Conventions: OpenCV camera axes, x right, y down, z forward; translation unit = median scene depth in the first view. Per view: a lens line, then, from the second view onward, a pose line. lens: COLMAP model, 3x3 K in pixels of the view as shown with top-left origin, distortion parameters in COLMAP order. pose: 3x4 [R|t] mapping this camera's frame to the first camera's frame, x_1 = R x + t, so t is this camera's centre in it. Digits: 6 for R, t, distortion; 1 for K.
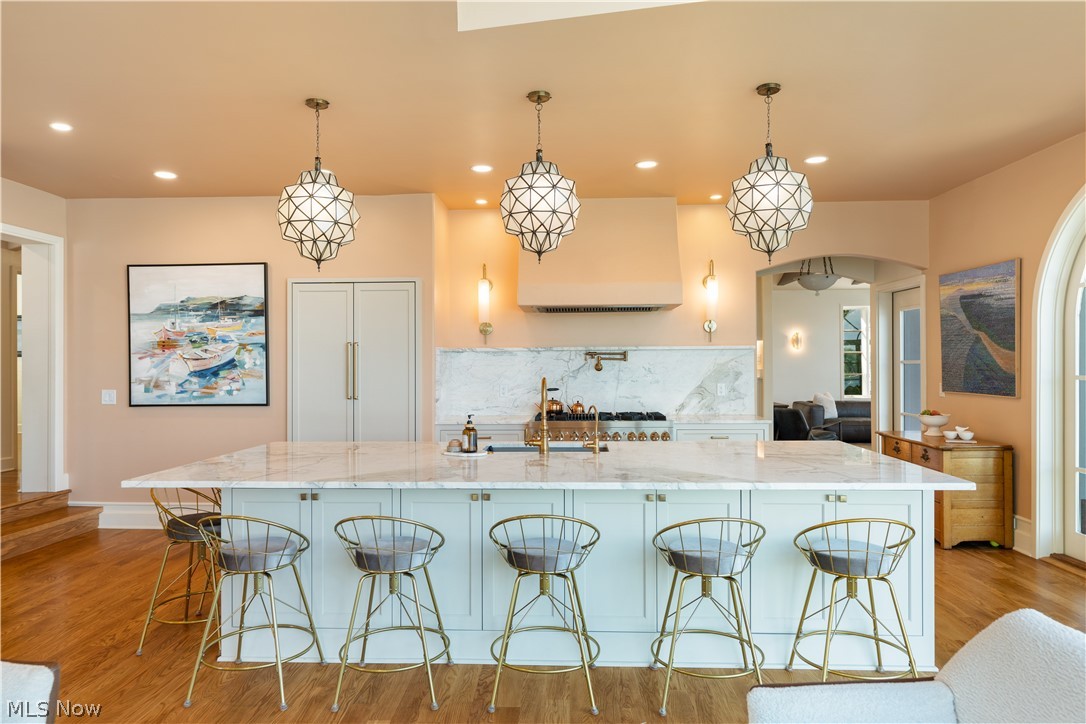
lens RADIAL K [[711.9, 0, 543.0], [0, 711.9, 362.0], [0, 0, 1]] dist [0.001718, 0.000424]
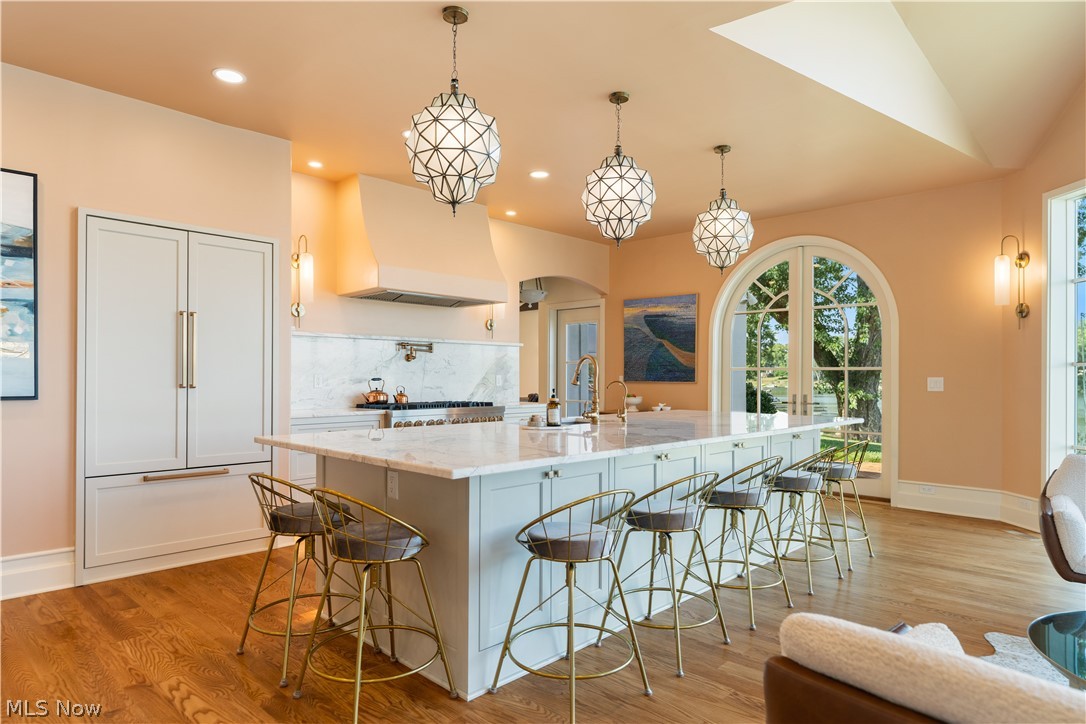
lens RADIAL K [[658.6, 0, 543.4], [0, 658.6, 383.3], [0, 0, 1]] dist [-0.002689, -0.000958]
pose [[0.641363, 0.002928, 0.767232, -0.548423], [-0.007259, 0.999971, 0.002252, 0.042511], [-0.767203, -0.007013, 0.641365, 0.274273]]
